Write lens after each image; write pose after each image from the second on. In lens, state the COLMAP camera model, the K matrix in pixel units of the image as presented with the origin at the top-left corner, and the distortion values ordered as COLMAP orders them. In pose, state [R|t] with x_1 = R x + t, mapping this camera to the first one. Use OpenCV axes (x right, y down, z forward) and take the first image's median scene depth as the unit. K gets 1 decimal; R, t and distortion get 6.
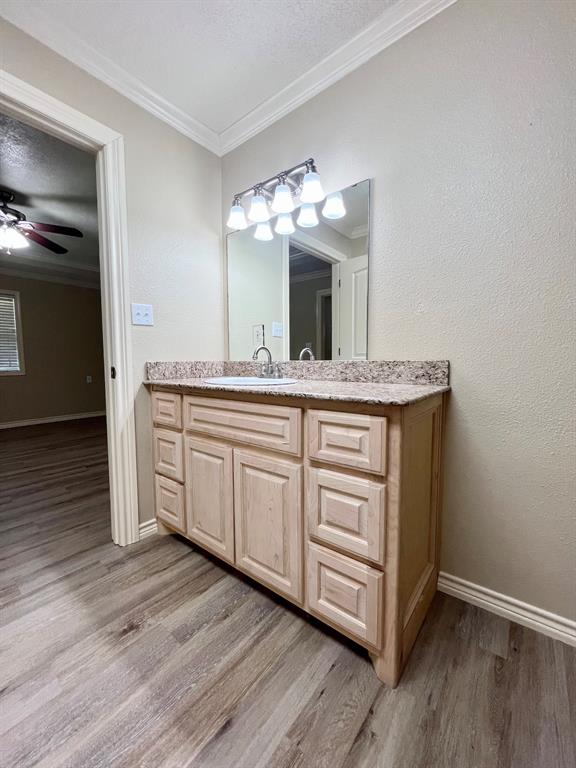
lens RADIAL K [[307.8, 0, 286.7], [0, 307.8, 383.8], [0, 0, 1]] dist [-0.000966, 0.000065]
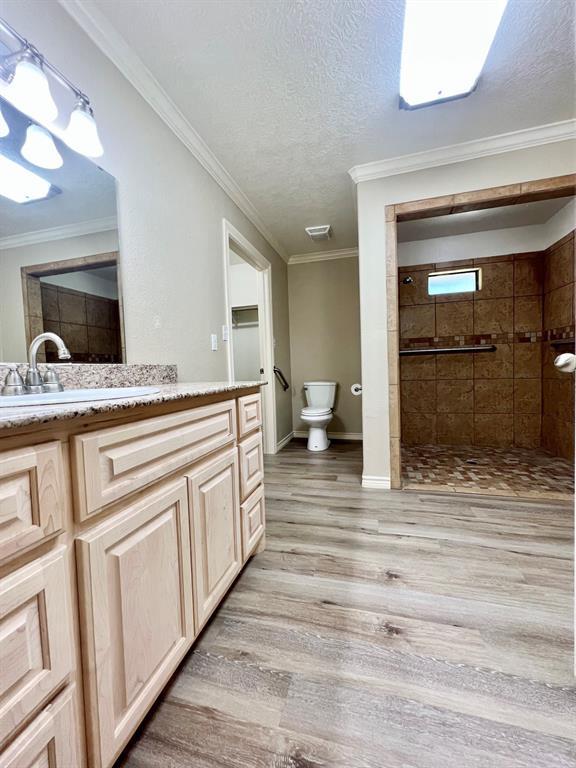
lens RADIAL K [[307.8, 0, 291.4], [0, 307.8, 382.8], [0, 0, 1]] dist [-0.000966, 0.000065]
pose [[-0.402597, -0.021964, 0.915114, -0.998238], [0.102387, 0.992358, 0.068862, -0.038168], [-0.909633, 0.121419, -0.397272, 1.105991]]
